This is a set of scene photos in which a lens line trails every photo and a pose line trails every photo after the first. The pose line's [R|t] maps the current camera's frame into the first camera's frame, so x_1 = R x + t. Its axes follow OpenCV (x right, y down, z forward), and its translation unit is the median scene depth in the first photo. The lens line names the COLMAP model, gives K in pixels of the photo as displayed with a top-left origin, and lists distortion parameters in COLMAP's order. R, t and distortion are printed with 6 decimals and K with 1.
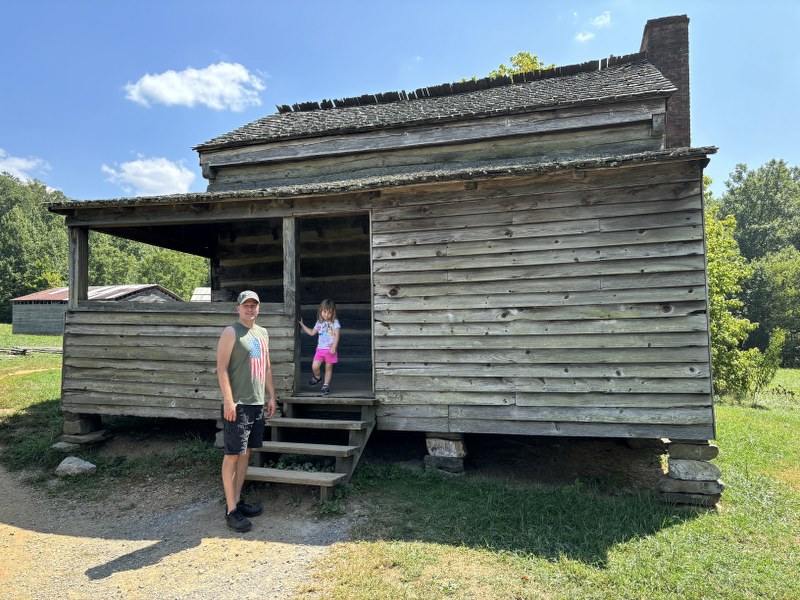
lens RADIAL K [[610.0, 0, 398.5], [0, 610.0, 299.3], [0, 0, 1]] dist [0.030380, -0.023779]
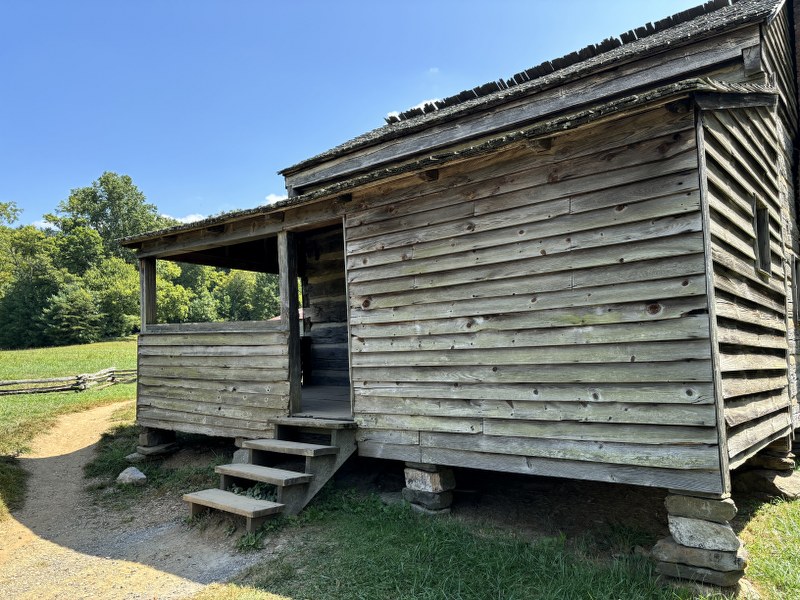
lens RADIAL K [[610.0, 0, 398.1], [0, 610.0, 302.1], [0, 0, 1]] dist [0.030380, -0.023779]
pose [[0.925561, -0.052115, -0.374994, 0.384667], [0.048526, 0.998641, -0.019015, 0.005456], [0.375475, -0.000597, 0.926832, 0.182688]]
